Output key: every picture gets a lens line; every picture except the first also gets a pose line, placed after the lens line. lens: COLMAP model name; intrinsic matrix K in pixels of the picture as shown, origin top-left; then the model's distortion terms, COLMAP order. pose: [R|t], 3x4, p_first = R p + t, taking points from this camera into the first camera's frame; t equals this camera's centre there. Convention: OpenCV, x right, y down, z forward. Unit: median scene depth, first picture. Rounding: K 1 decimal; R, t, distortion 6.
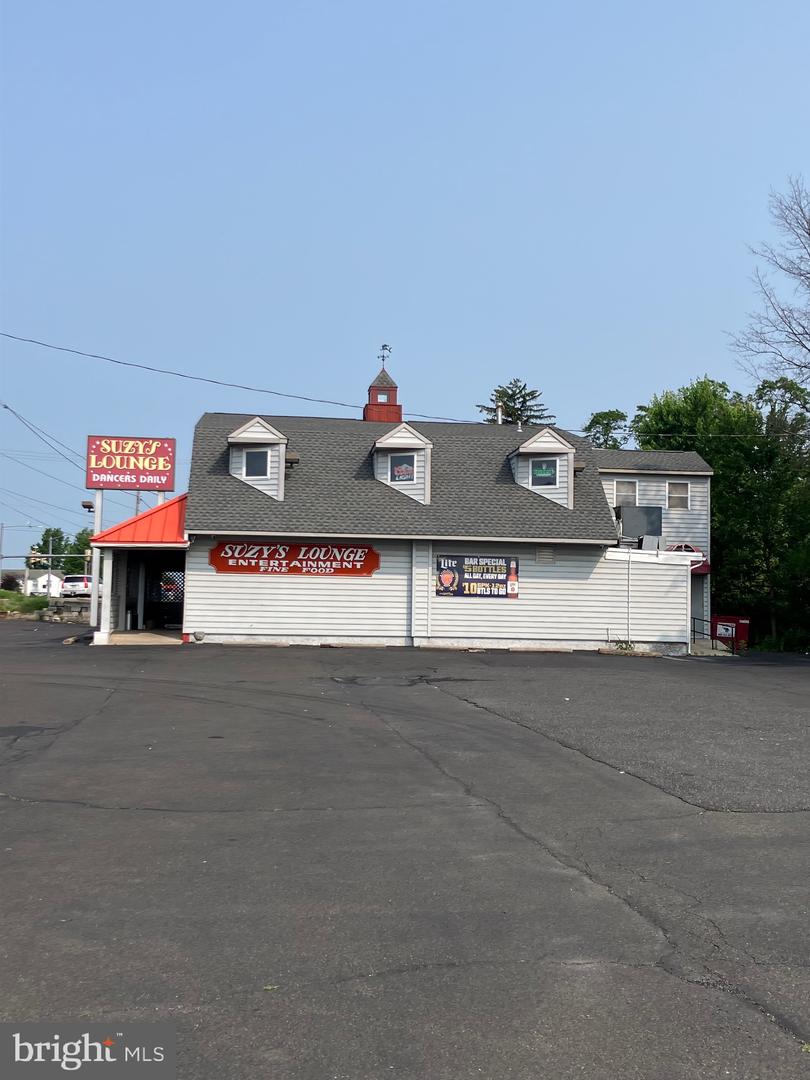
lens RADIAL K [[1258.4, 0, 431.6], [0, 1258.4, 522.0], [0, 0, 1]] dist [0.138770, 0.000000]
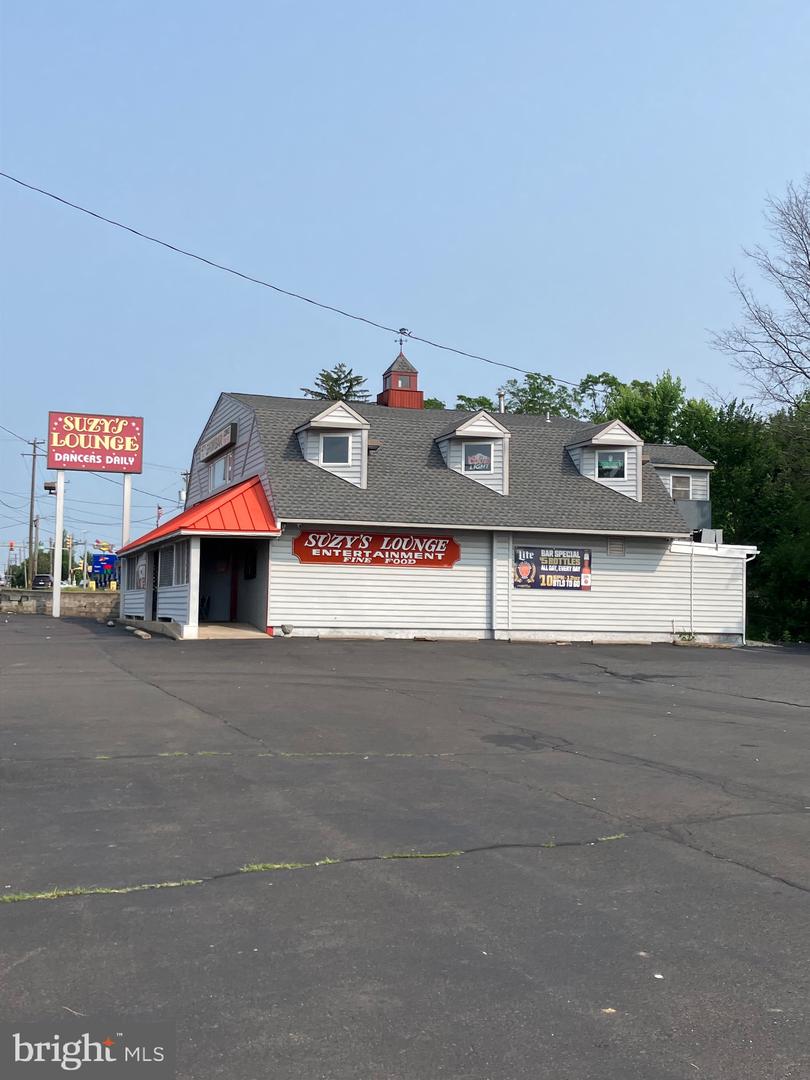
lens RADIAL K [[1258.4, 0, 404.3], [0, 1258.4, 531.9], [0, 0, 1]] dist [0.138770, 0.000000]
pose [[0.979265, 0.011393, 0.202263, -0.274197], [-0.015619, 0.999692, 0.019311, -0.002844], [-0.201980, -0.022070, 0.979141, 0.049916]]
